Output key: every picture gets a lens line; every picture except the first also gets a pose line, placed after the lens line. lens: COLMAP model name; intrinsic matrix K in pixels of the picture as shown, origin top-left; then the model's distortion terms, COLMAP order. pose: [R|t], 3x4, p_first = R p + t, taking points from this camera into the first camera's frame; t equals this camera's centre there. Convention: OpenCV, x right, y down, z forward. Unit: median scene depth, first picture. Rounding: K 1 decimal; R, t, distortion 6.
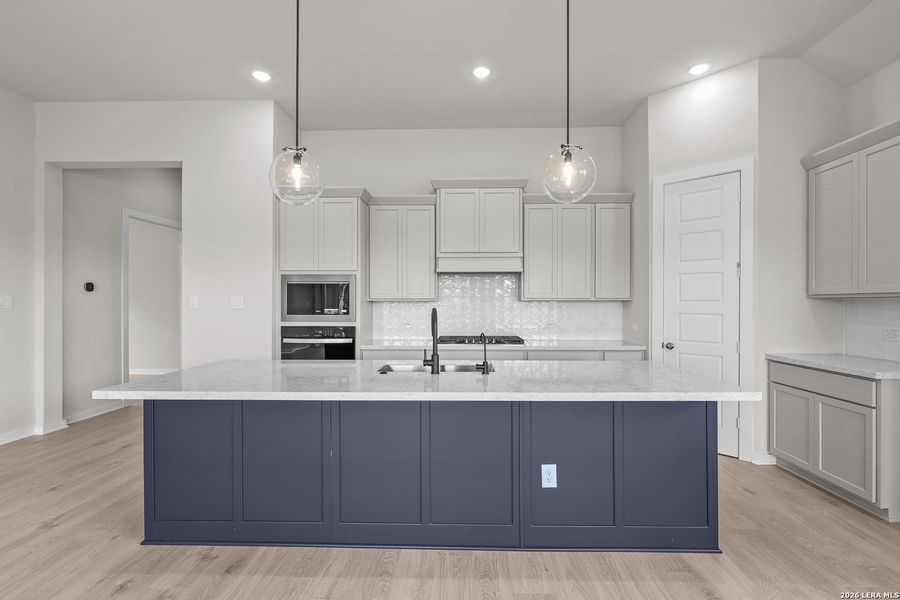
lens RADIAL K [[423.1, 0, 450.0], [0, 423.1, 300.0], [0, 0, 1]] dist [0.001319, 0.000272]
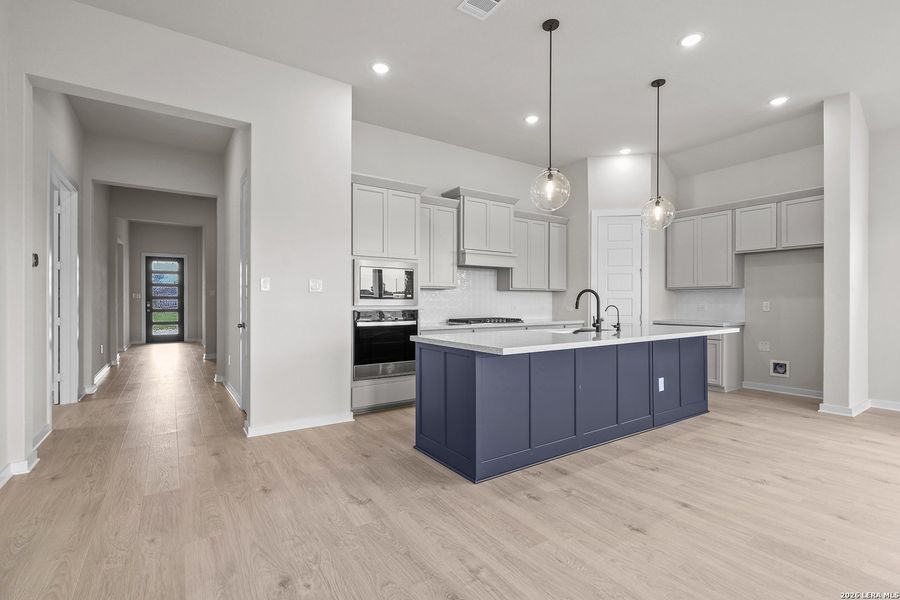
lens RADIAL K [[422.2, 0, 450.0], [0, 422.2, 300.0], [0, 0, 1]] dist [0.001588, -0.000208]
pose [[0.810275, 0.002934, 0.586043, -1.052154], [-0.003596, 0.999994, -0.000034, 0.047809], [-0.586039, -0.002080, 0.810280, 0.066290]]
